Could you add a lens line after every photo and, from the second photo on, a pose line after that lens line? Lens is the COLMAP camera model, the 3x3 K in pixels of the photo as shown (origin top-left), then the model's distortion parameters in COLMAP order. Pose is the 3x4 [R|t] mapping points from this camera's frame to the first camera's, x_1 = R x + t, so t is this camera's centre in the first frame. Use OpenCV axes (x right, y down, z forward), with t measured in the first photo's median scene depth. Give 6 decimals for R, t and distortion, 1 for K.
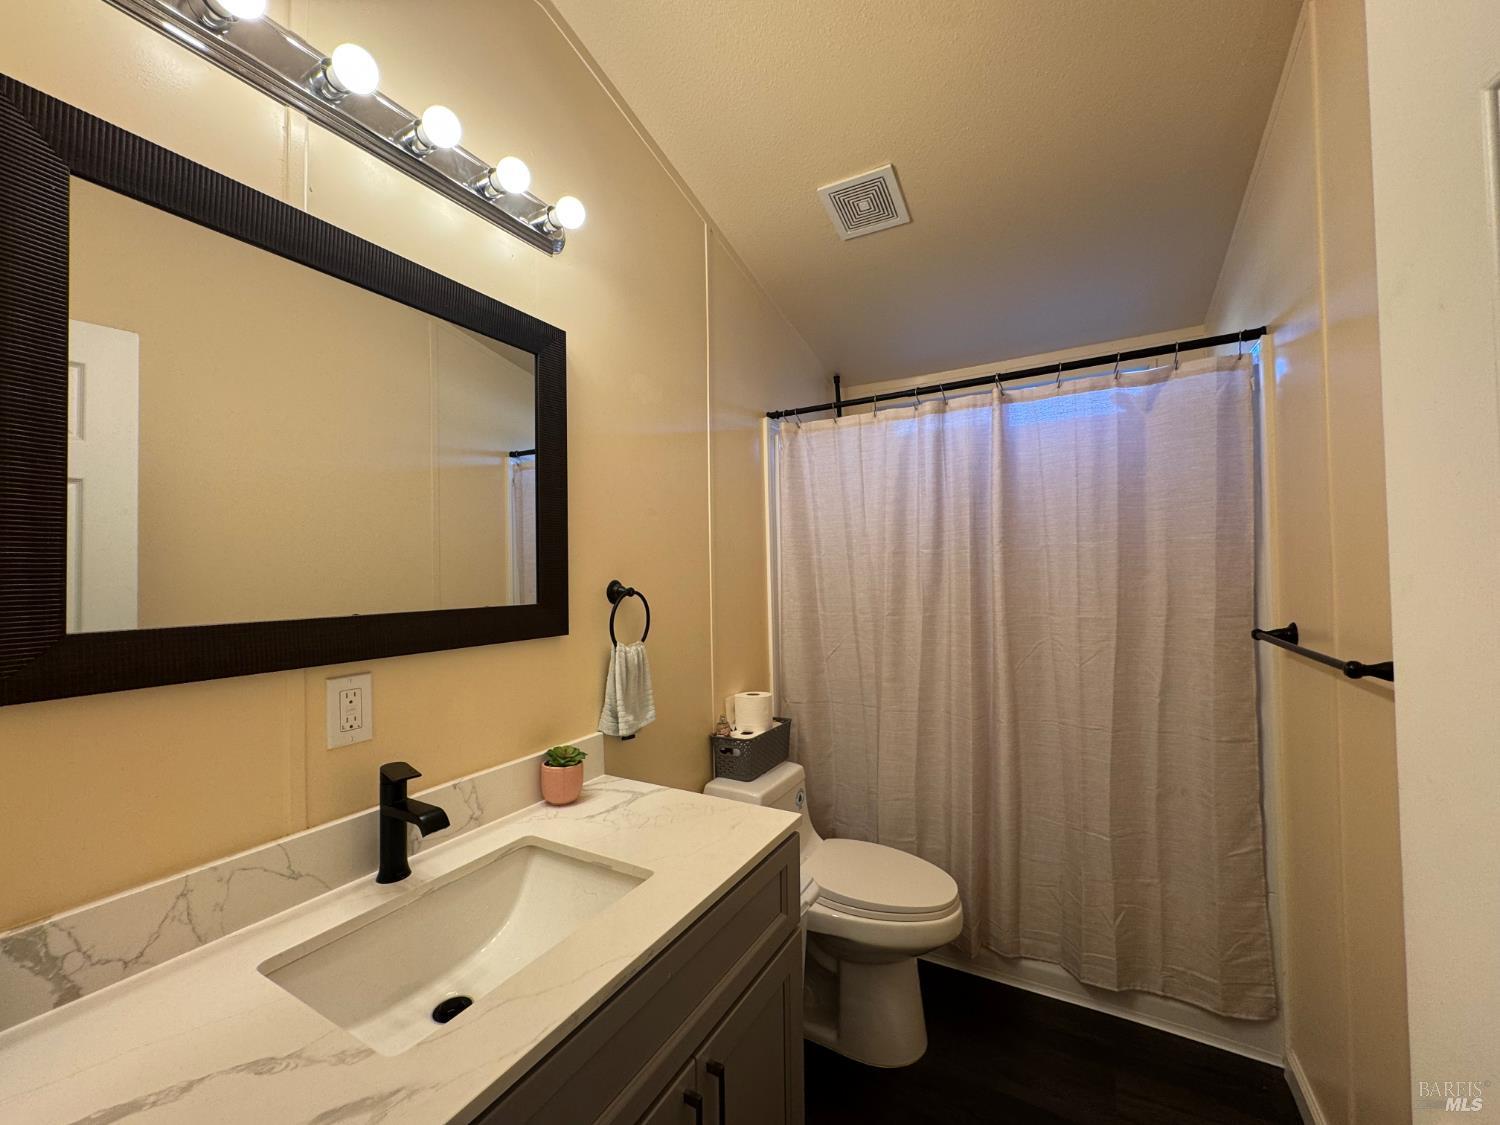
lens RADIAL K [[597.3, 0, 749.0], [0, 597.3, 561.2], [0, 0, 1]] dist [-0.002454, 0.000043]
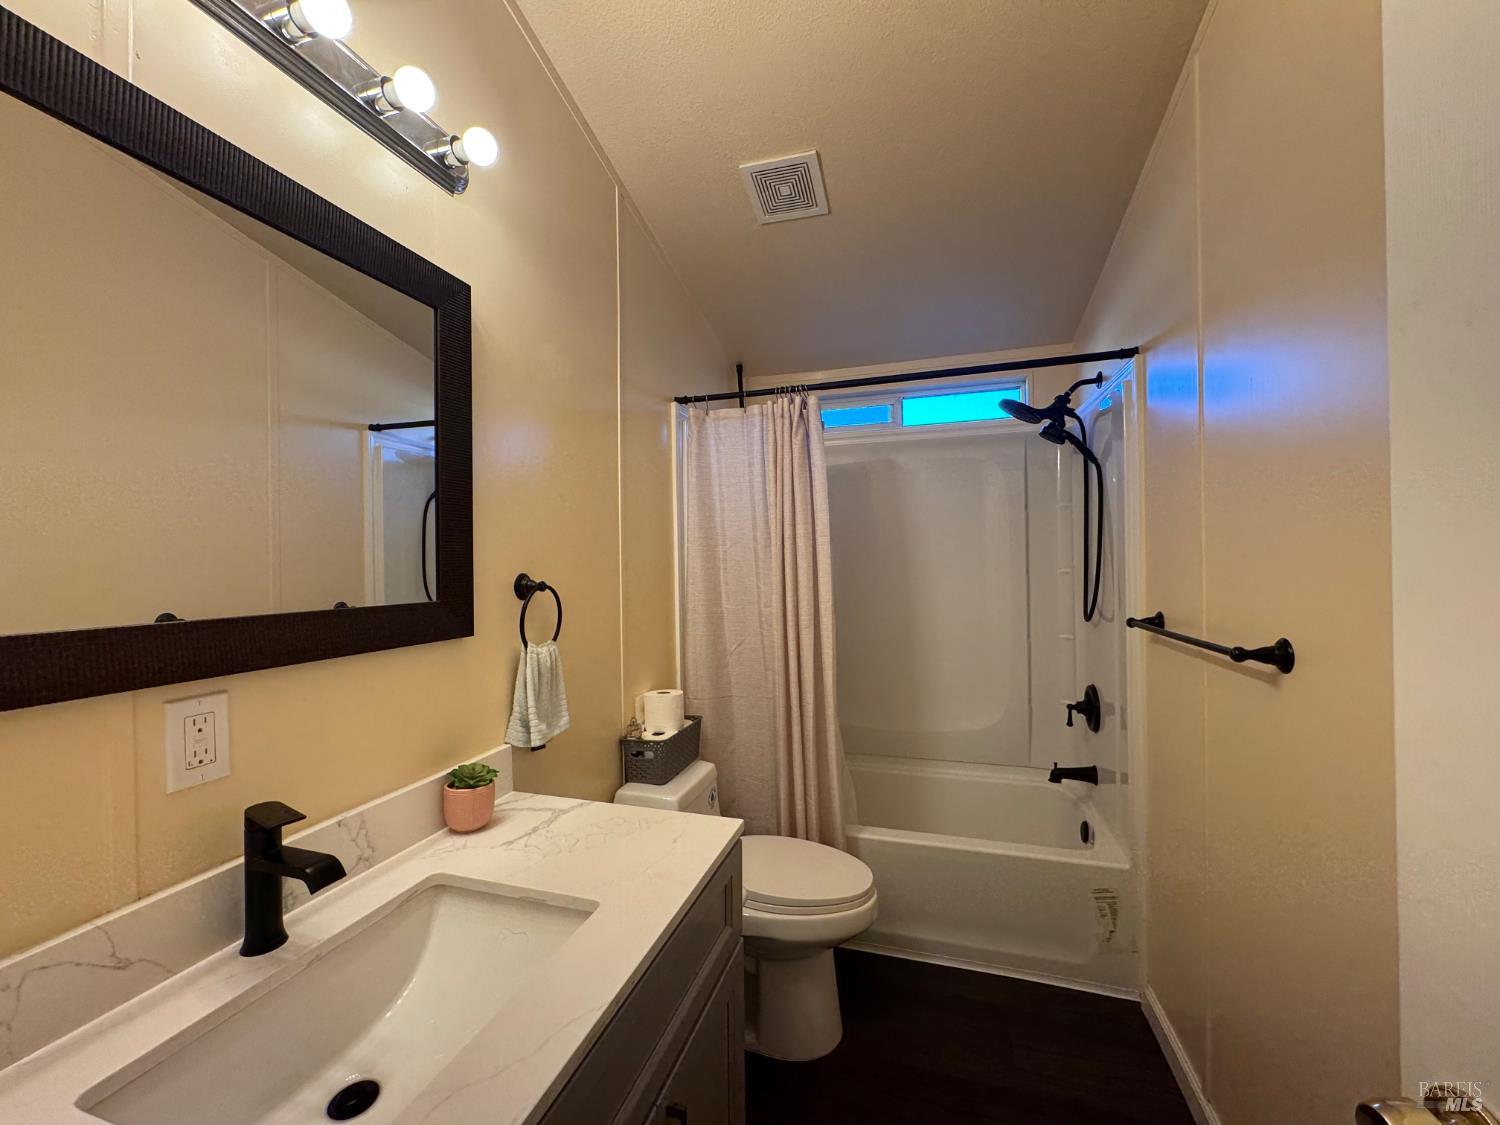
lens RADIAL K [[597.3, 0, 747.7], [0, 597.3, 561.1], [0, 0, 1]] dist [-0.002454, 0.000043]
pose [[0.977408, 0.005746, 0.211283, -0.092373], [-0.008782, 0.999871, 0.013436, -0.001262], [-0.211178, -0.014988, 0.977333, 0.062954]]
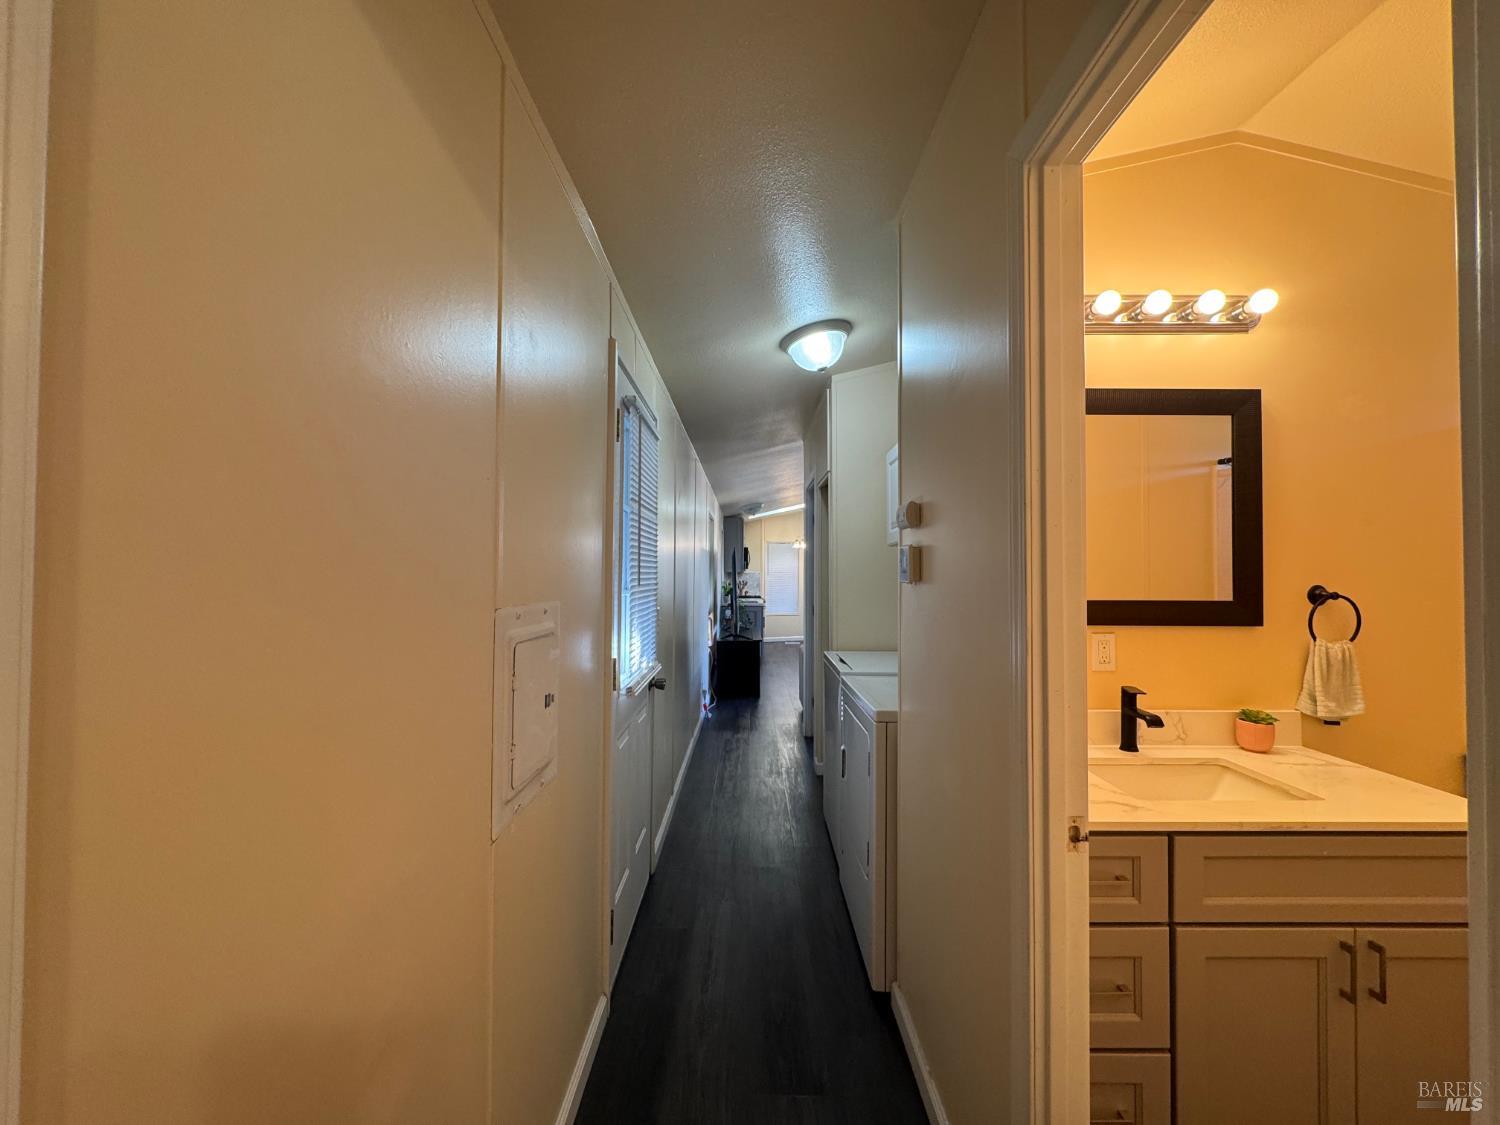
lens RADIAL K [[597.3, 0, 748.6], [0, 597.3, 561.0], [0, 0, 1]] dist [-0.002454, 0.000043]
pose [[0.489129, 0.004737, -0.872198, 0.264069], [0.006005, 0.999943, 0.008799, -0.034131], [0.872191, -0.009541, 0.489073, -0.569062]]
